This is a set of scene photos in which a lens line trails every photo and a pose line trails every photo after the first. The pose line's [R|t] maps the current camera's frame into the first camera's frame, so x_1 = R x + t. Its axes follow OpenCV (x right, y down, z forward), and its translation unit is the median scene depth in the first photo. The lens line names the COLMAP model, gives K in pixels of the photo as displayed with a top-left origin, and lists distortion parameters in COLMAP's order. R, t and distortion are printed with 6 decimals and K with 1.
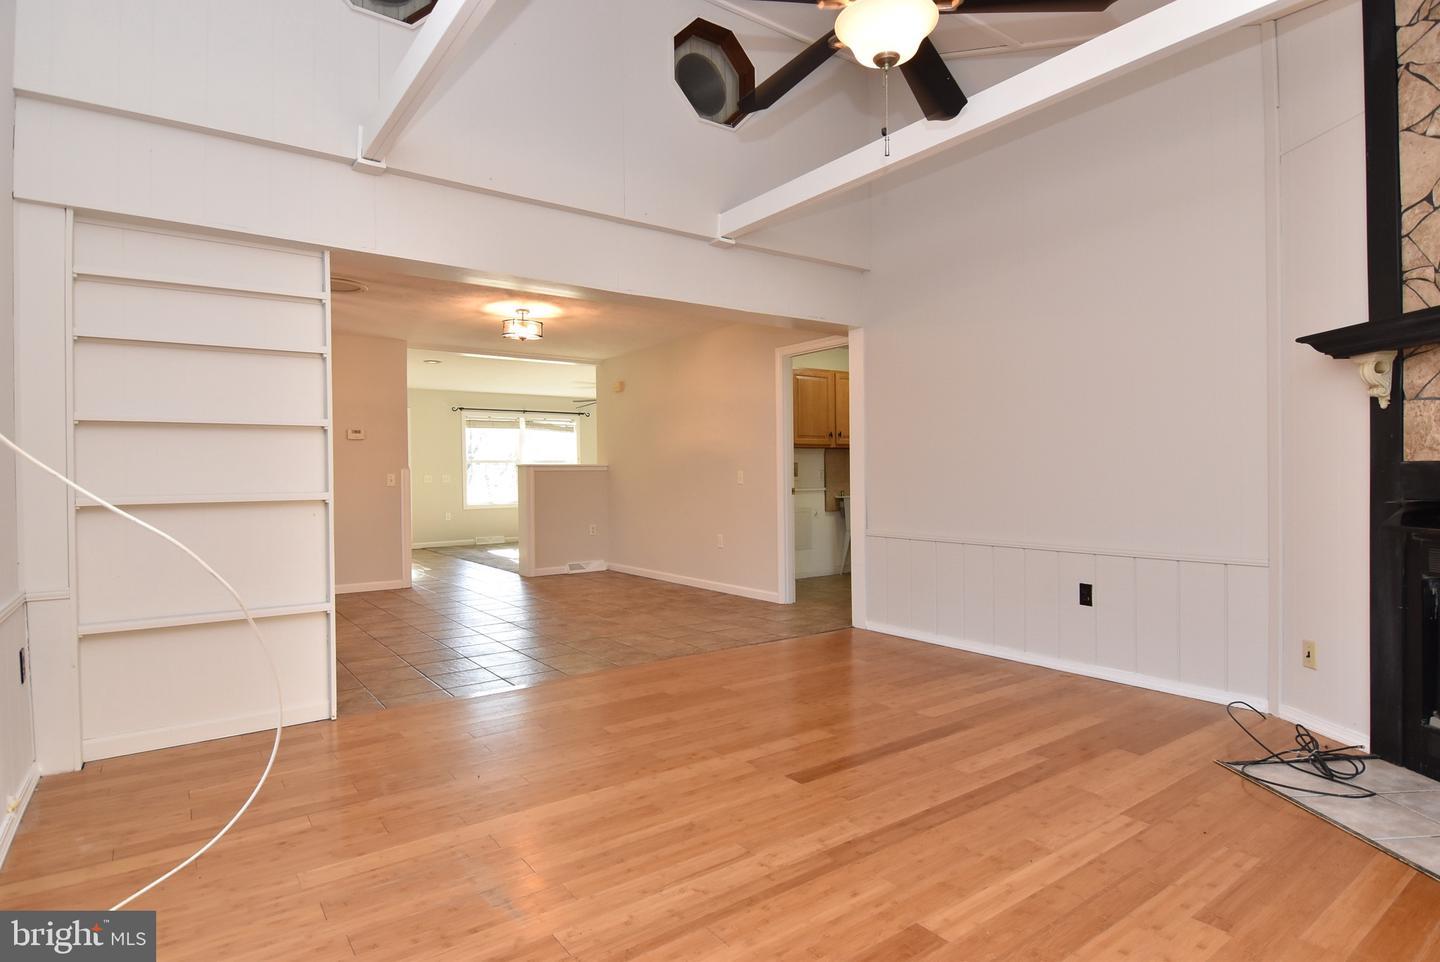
lens RADIAL K [[763.5, 0, 728.3], [0, 763.5, 477.0], [0, 0, 1]] dist [0.000758, -0.016222]
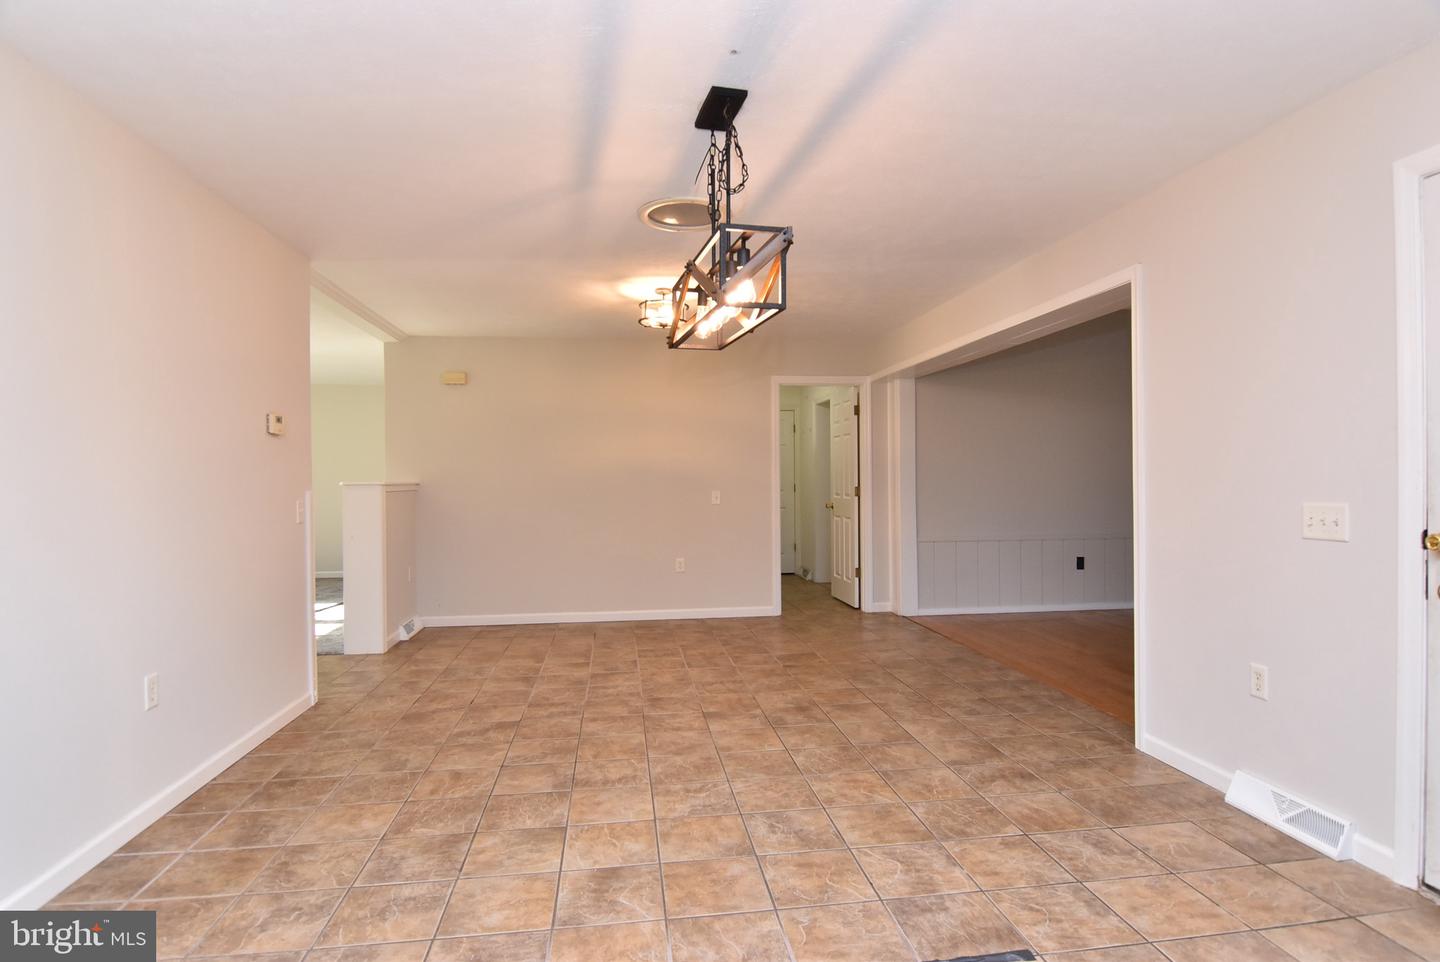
lens RADIAL K [[763.5, 0, 724.6], [0, 763.5, 482.9], [0, 0, 1]] dist [0.000758, -0.016222]
pose [[0.475306, 0.001120, 0.879820, -2.075869], [0.005137, 0.999979, -0.004048, -0.035990], [-0.879806, 0.006443, 0.475290, 1.267690]]
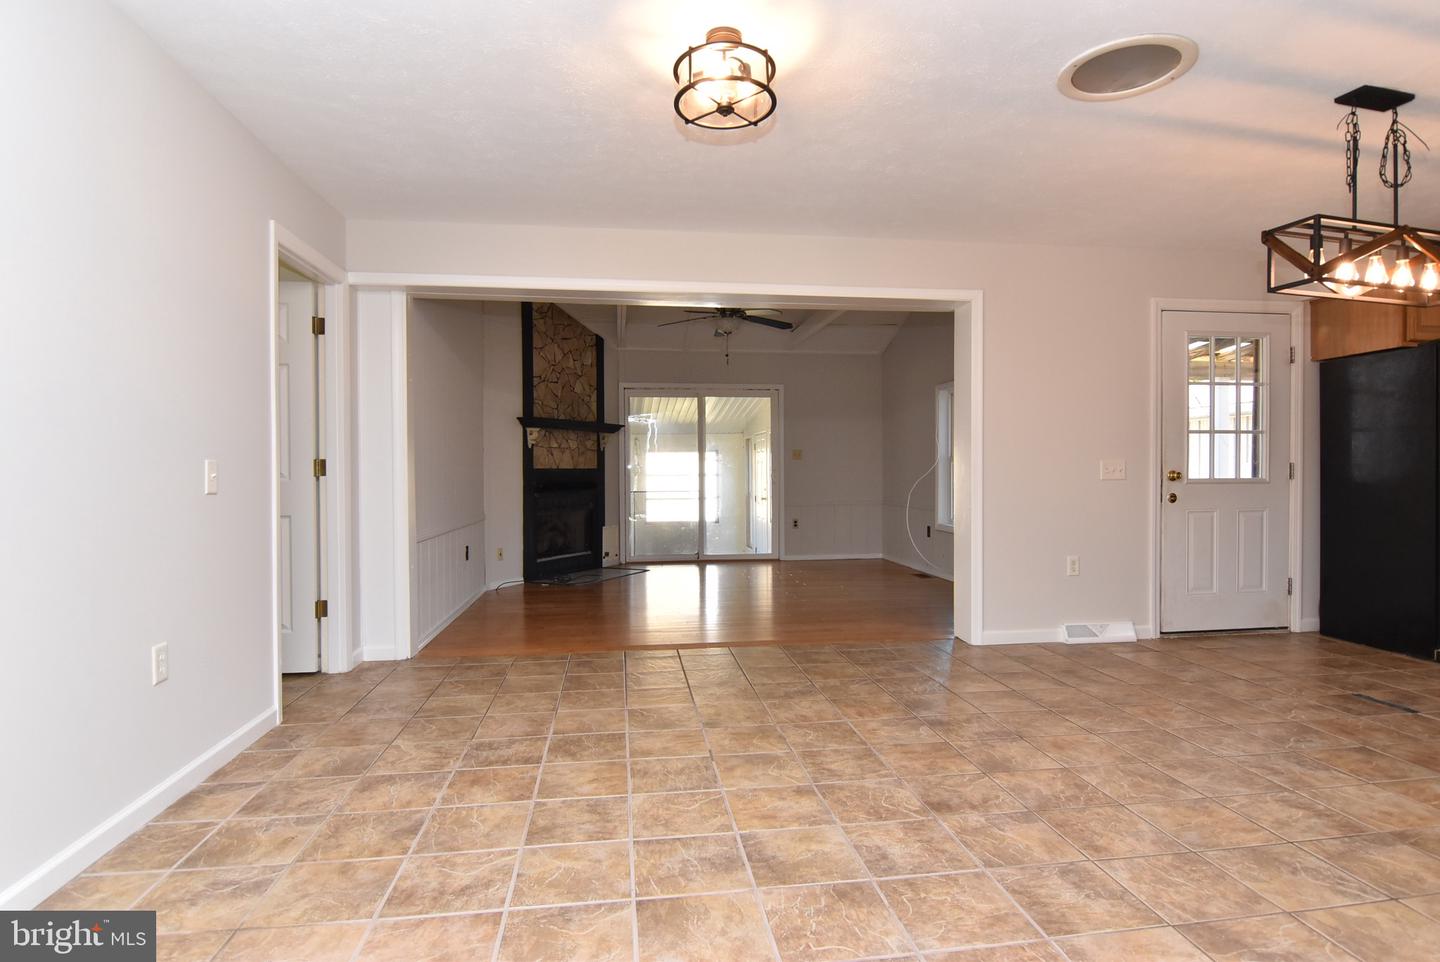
lens RADIAL K [[763.5, 0, 726.7], [0, 763.5, 480.9], [0, 0, 1]] dist [0.000758, -0.016222]
pose [[-0.877565, 0.007066, 0.479405, -1.008481], [0.013915, 0.999846, 0.010736, 0.003824], [-0.479255, 0.016092, -0.877528, 2.991190]]
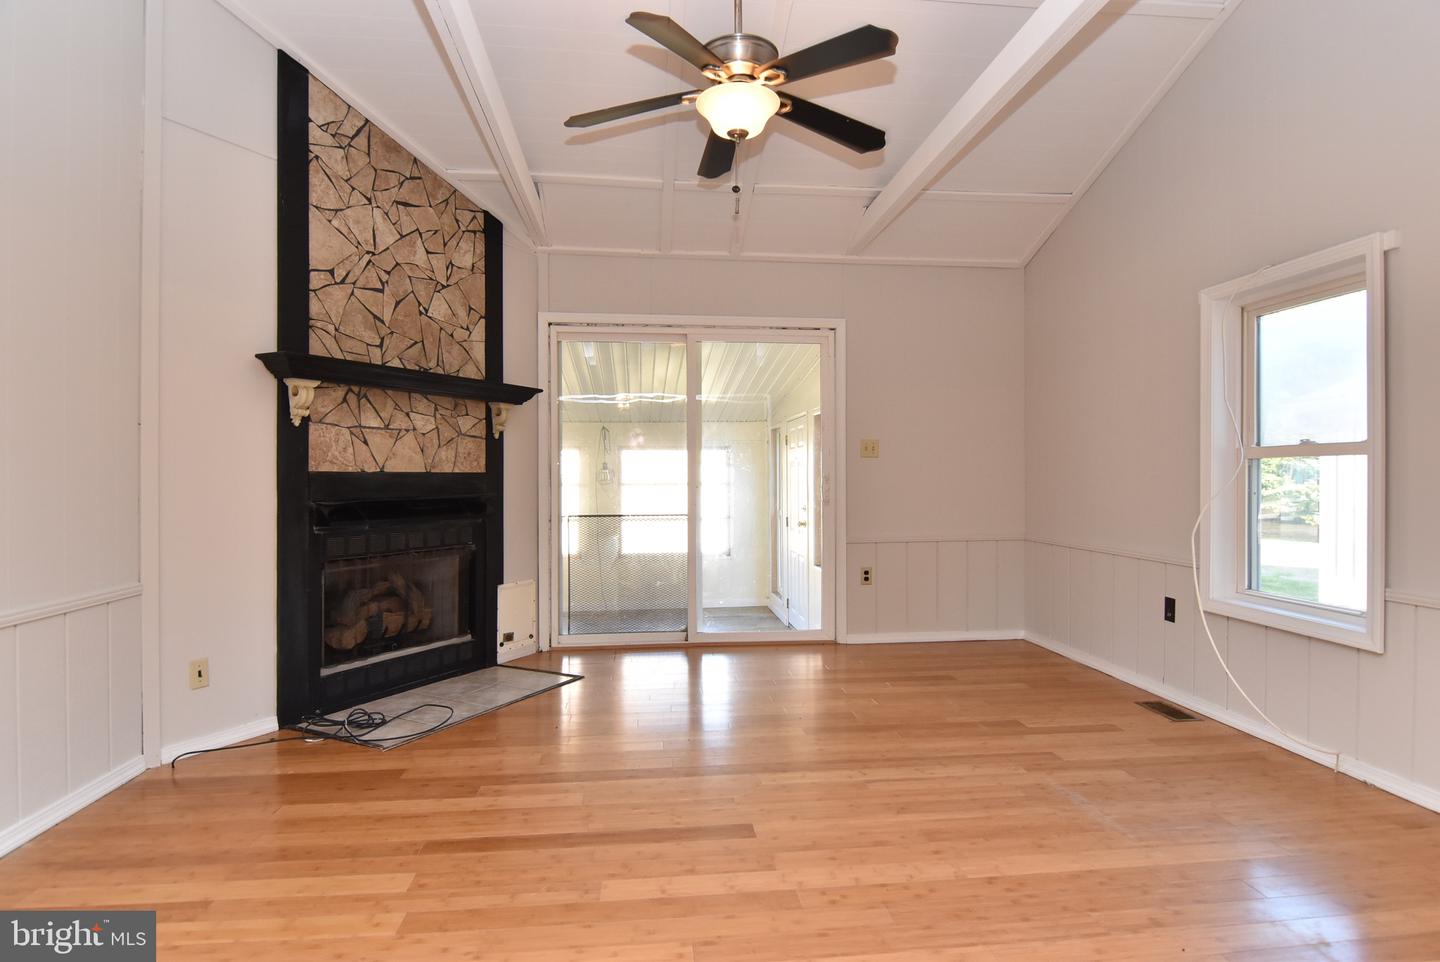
lens RADIAL K [[763.5, 0, 721.8], [0, 763.5, 481.1], [0, 0, 1]] dist [0.000758, -0.016222]
pose [[-0.861149, 0.009076, 0.508272, -0.310264], [0.010859, 0.999941, 0.000542, 0.001664], [-0.508237, 0.005986, -0.861197, 1.676480]]
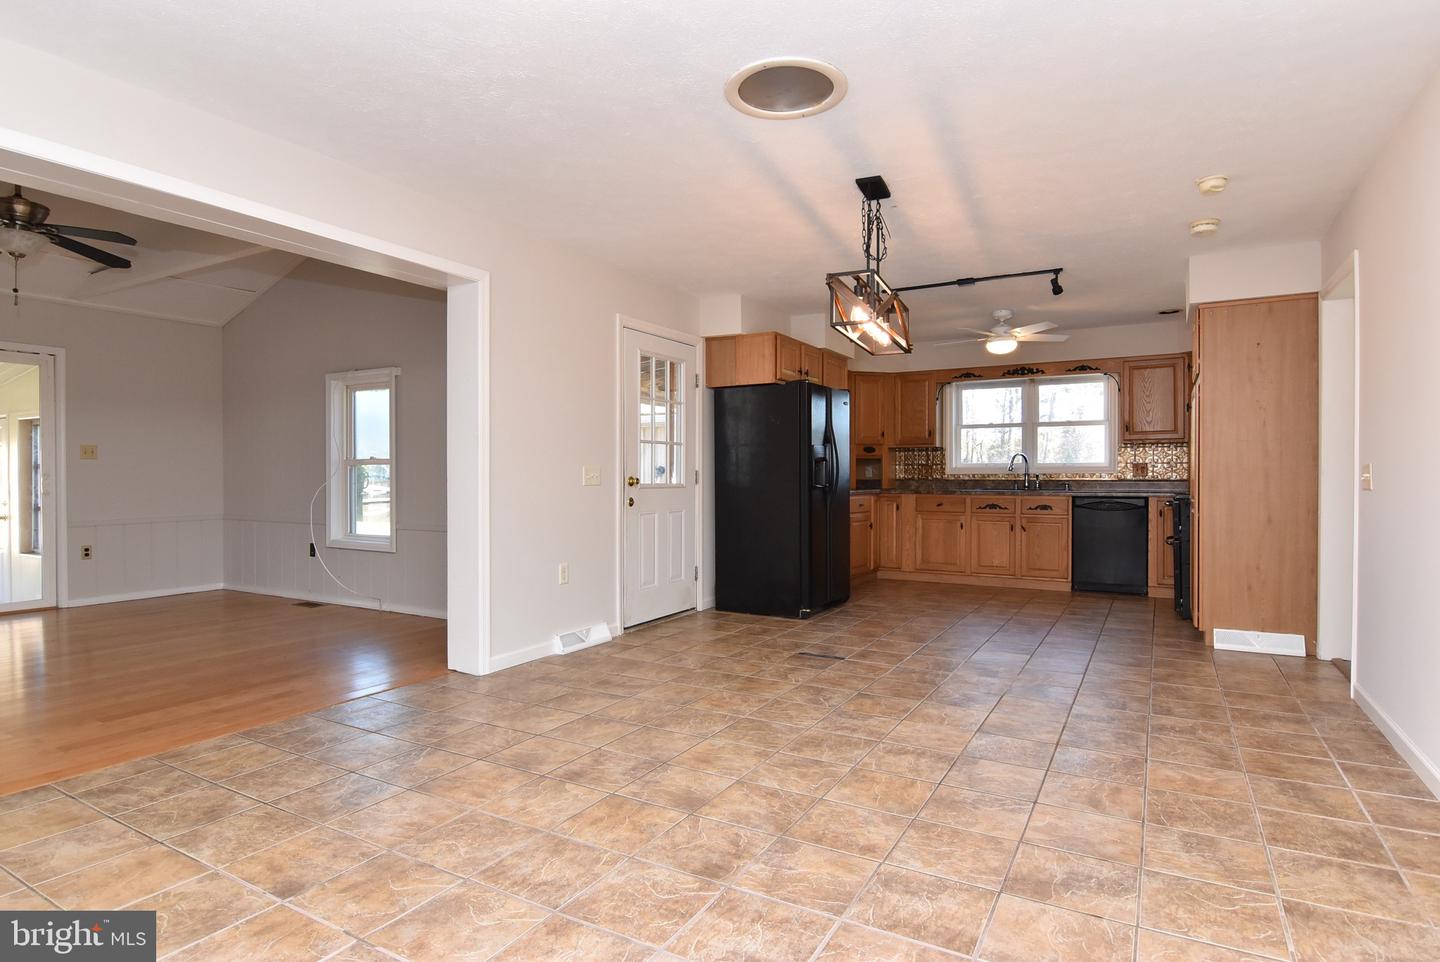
lens RADIAL K [[763.5, 0, 721.6], [0, 763.5, 483.8], [0, 0, 1]] dist [0.000758, -0.016222]
pose [[-0.915360, 0.013900, -0.402396, -0.517712], [0.007832, 0.999830, 0.016721, 0.000822], [0.402559, 0.012154, -0.915313, 2.791677]]
